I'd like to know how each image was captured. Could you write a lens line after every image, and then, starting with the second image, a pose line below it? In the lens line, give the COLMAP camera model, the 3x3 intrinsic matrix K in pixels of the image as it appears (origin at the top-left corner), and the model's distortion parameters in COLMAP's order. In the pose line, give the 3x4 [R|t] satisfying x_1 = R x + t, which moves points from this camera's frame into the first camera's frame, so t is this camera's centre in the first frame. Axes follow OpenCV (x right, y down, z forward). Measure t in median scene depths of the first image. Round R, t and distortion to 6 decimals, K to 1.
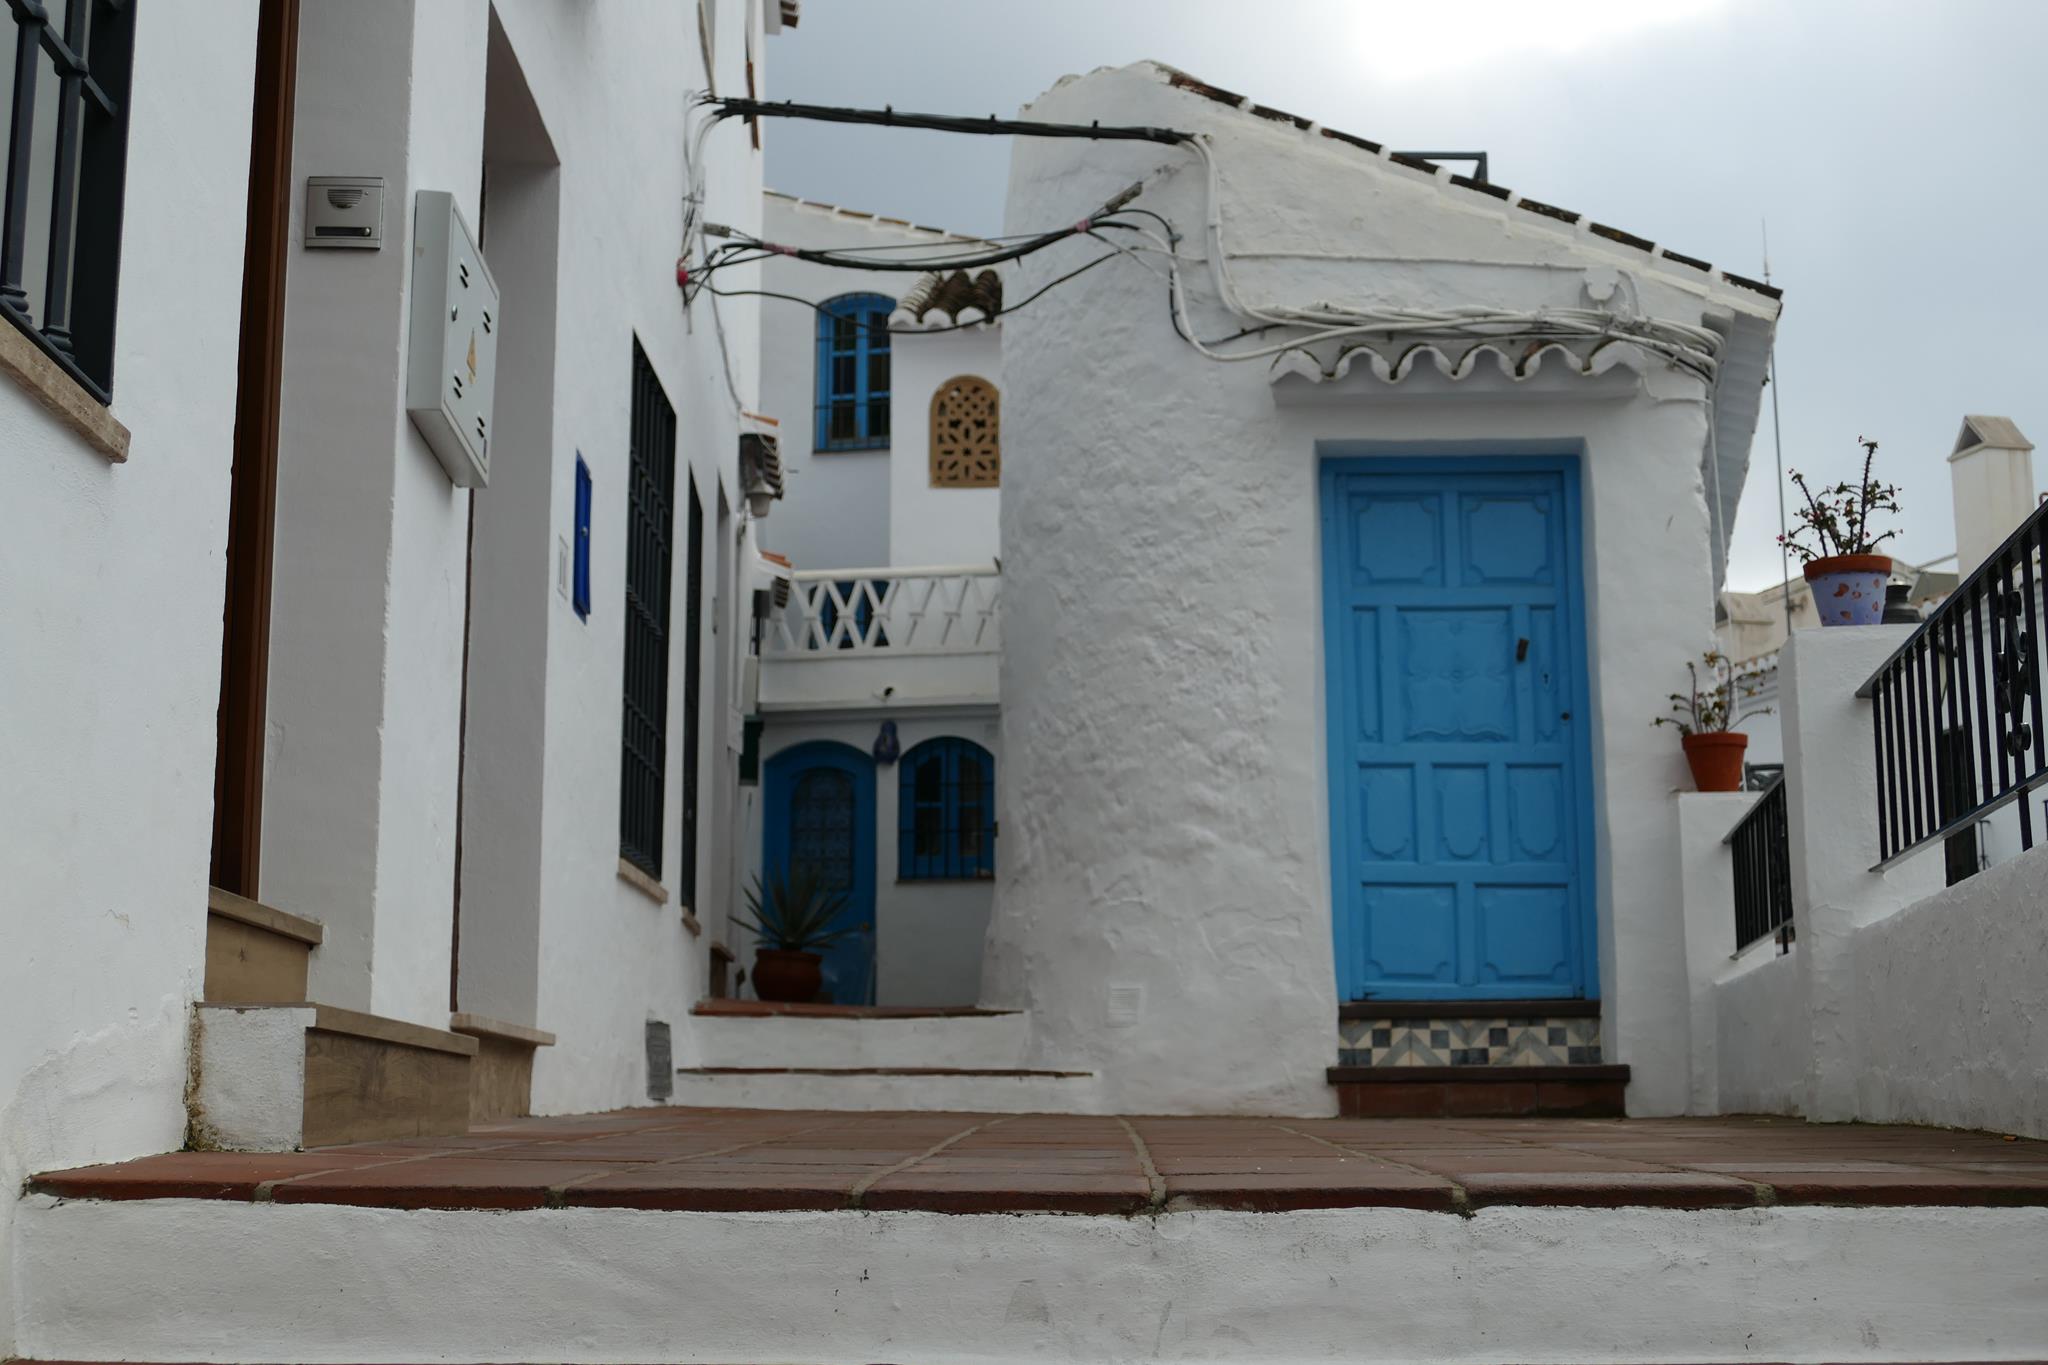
lens RADIAL K [[2634.1, 0, 1024.0], [0, 2634.1, 680.3], [0, 0, 1]] dist [-0.009670, 0.000000]
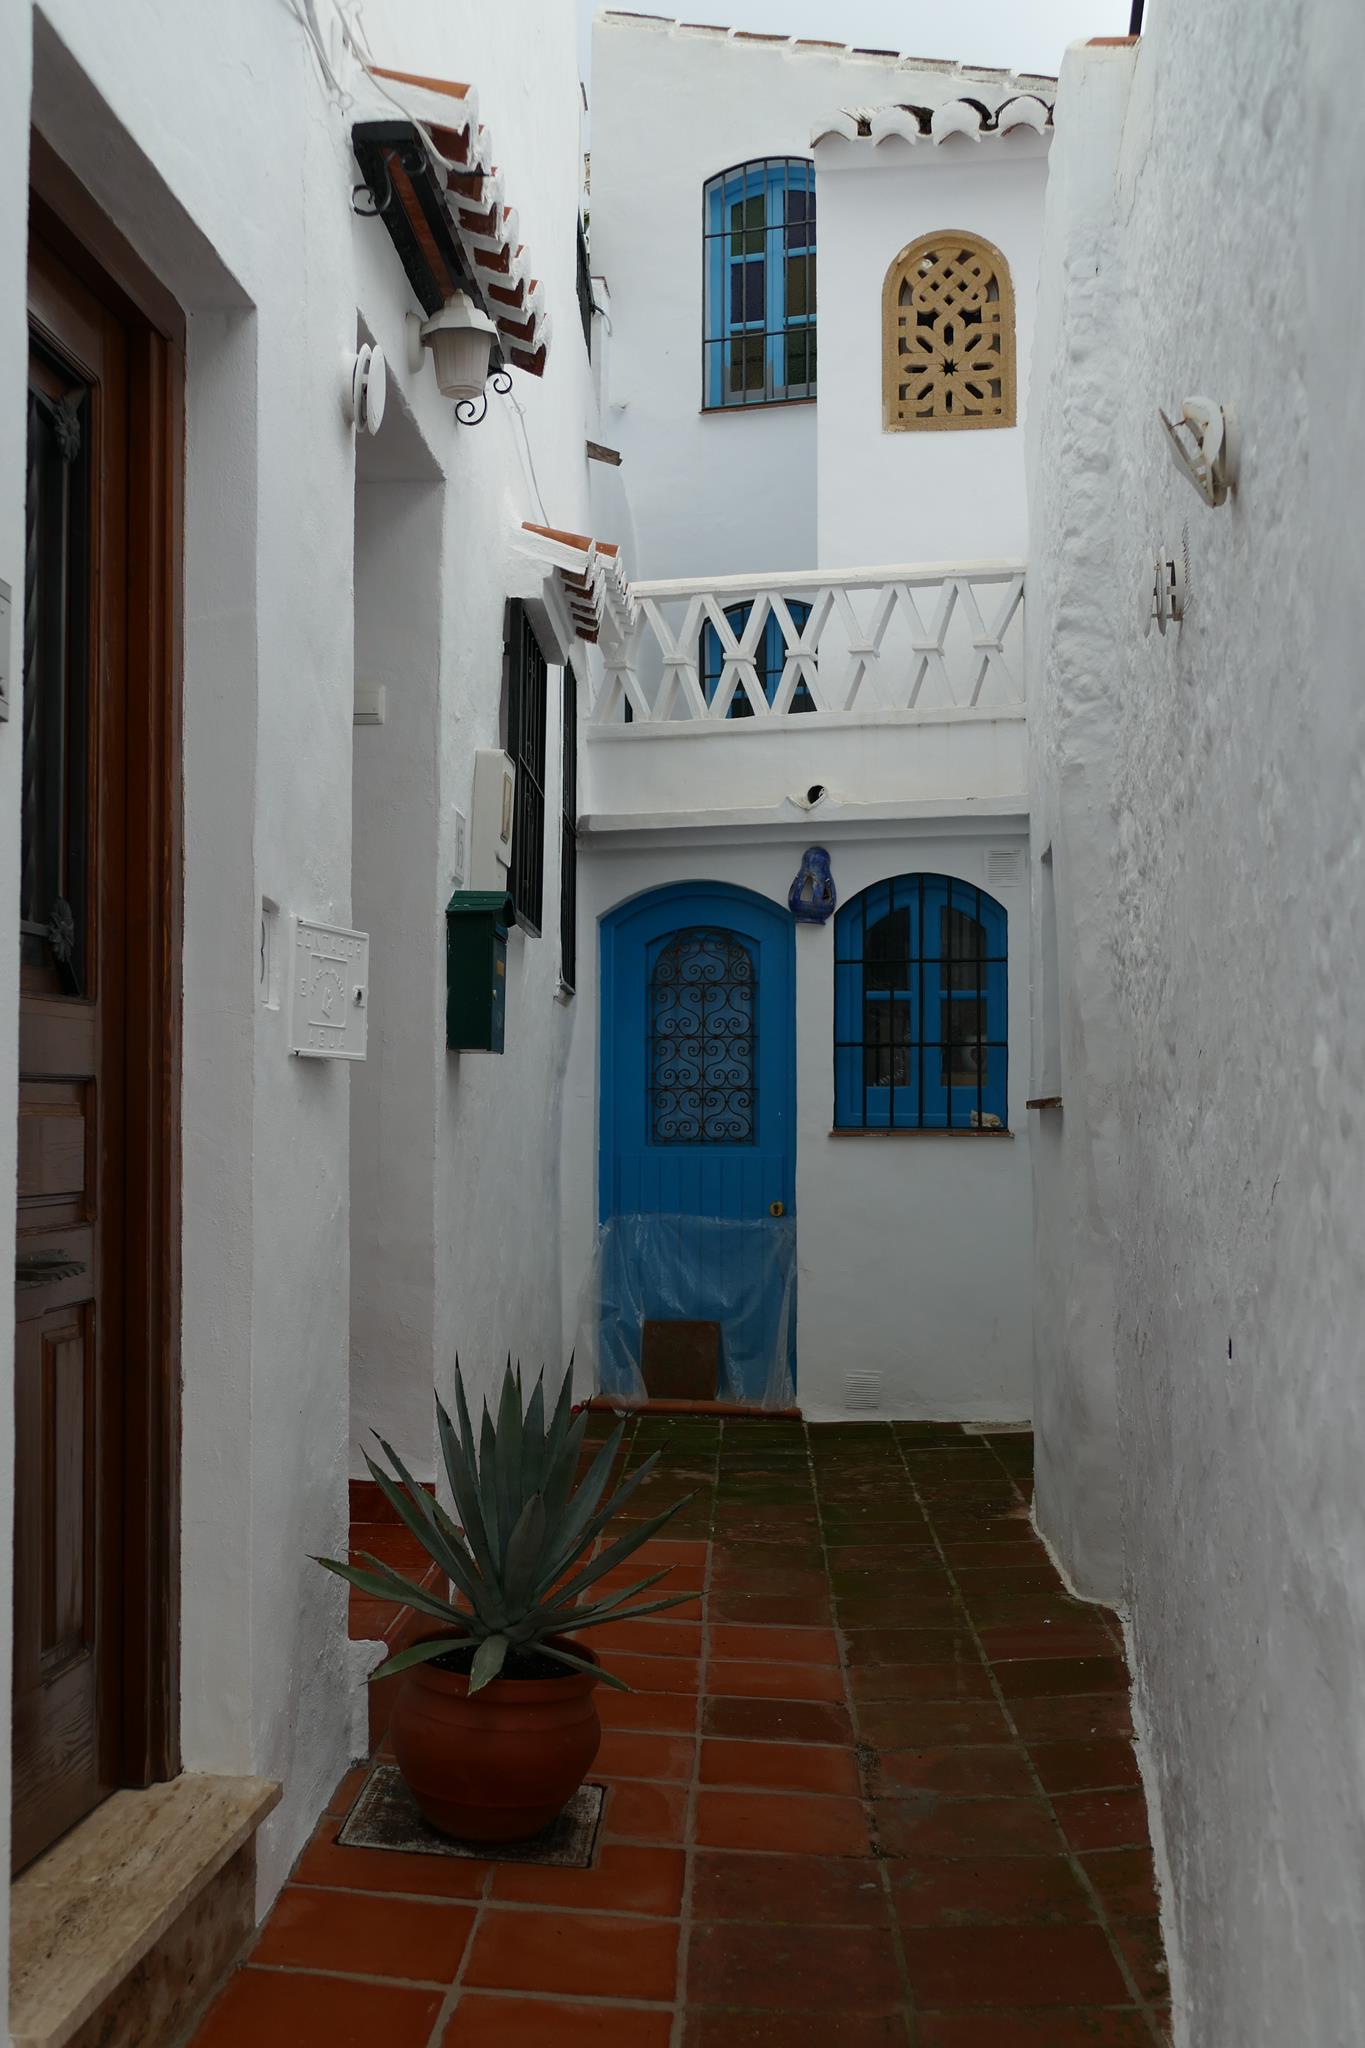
lens RADIAL K [[2207.6, 0, 678.7], [0, 2207.6, 1026.8], [0, 0, 1]] dist [-0.066522, 0.000000]
pose [[0.992532, -0.000826, -0.121978, -0.022676], [0.017433, 0.990672, 0.135145, -0.010244], [0.120729, -0.136262, 0.983289, 0.520827]]
